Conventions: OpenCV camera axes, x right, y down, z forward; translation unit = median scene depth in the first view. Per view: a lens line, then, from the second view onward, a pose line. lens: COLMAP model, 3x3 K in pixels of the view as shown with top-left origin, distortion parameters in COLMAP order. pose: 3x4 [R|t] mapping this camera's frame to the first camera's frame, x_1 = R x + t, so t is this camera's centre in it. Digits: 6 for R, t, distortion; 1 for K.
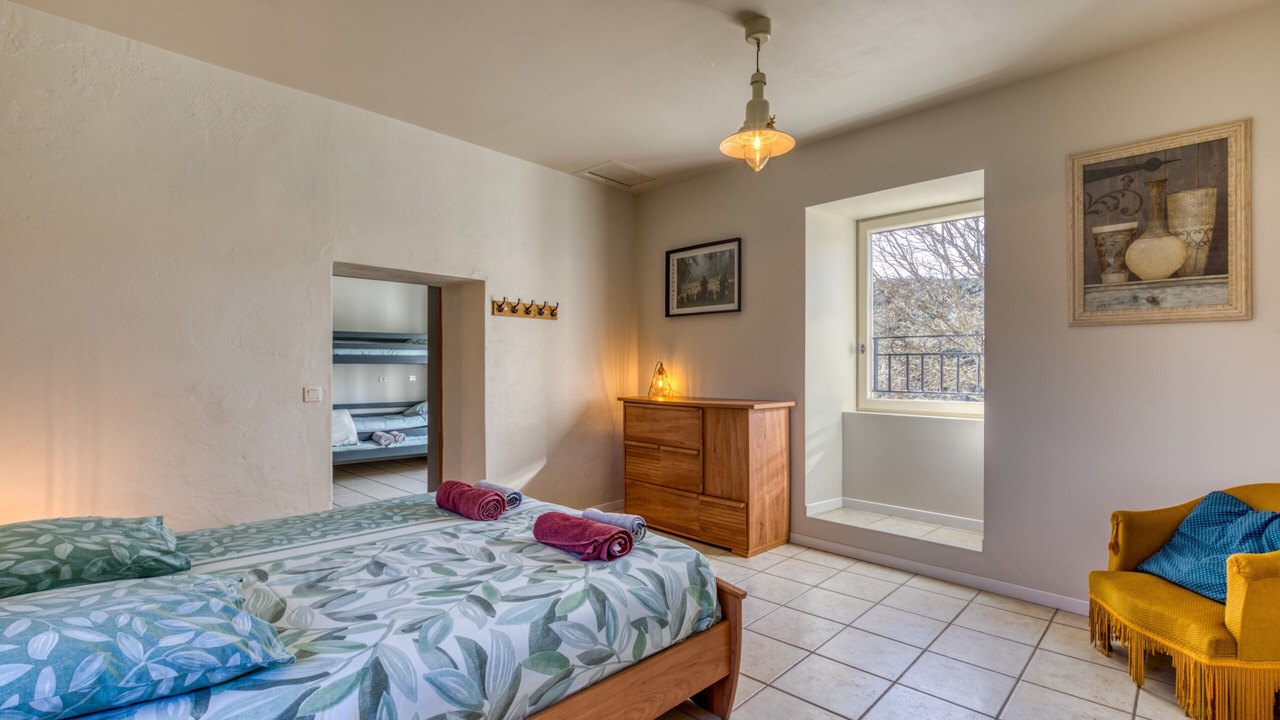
lens RADIAL K [[590.7, 0, 646.4], [0, 590.7, 362.5], [0, 0, 1]] dist [-0.021728, 0.008798]
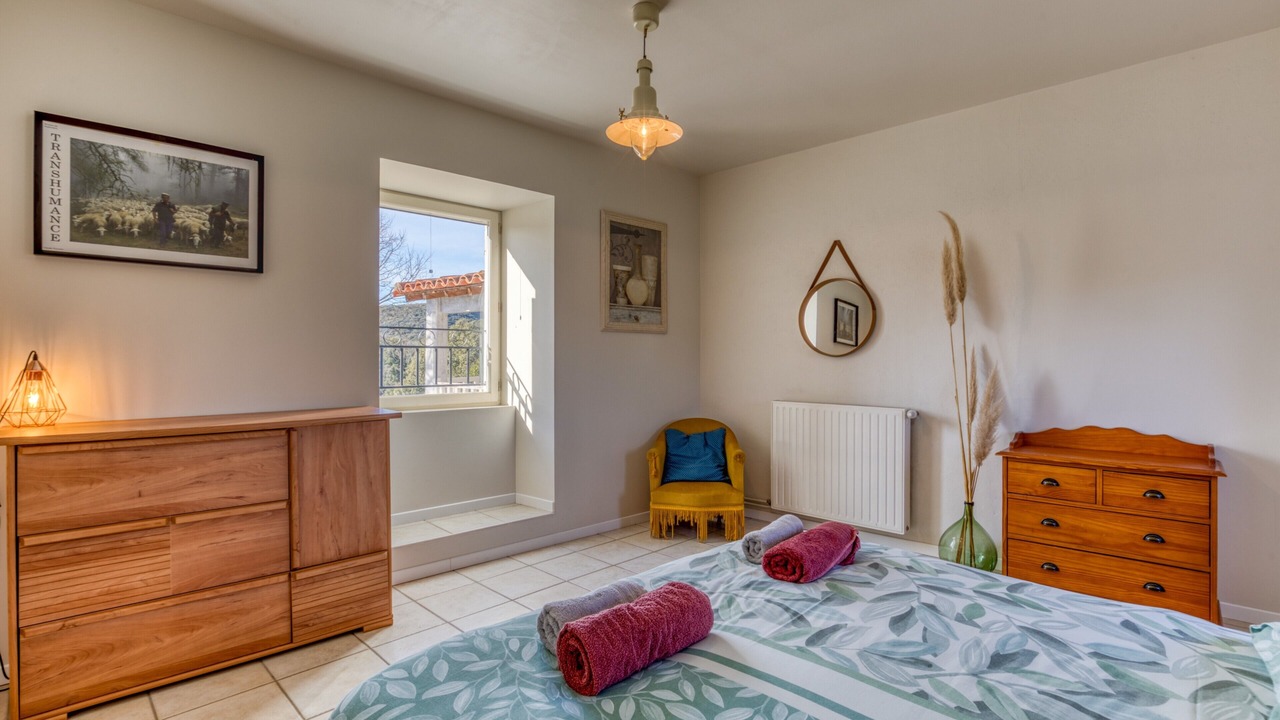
lens RADIAL K [[590.7, 0, 646.4], [0, 590.7, 362.5], [0, 0, 1]] dist [-0.021728, 0.008798]
pose [[0.011316, -0.007183, 0.999910, -0.751269], [-0.004110, 0.999965, 0.007230, 0.004185], [-0.999928, -0.004191, 0.011286, 0.937355]]
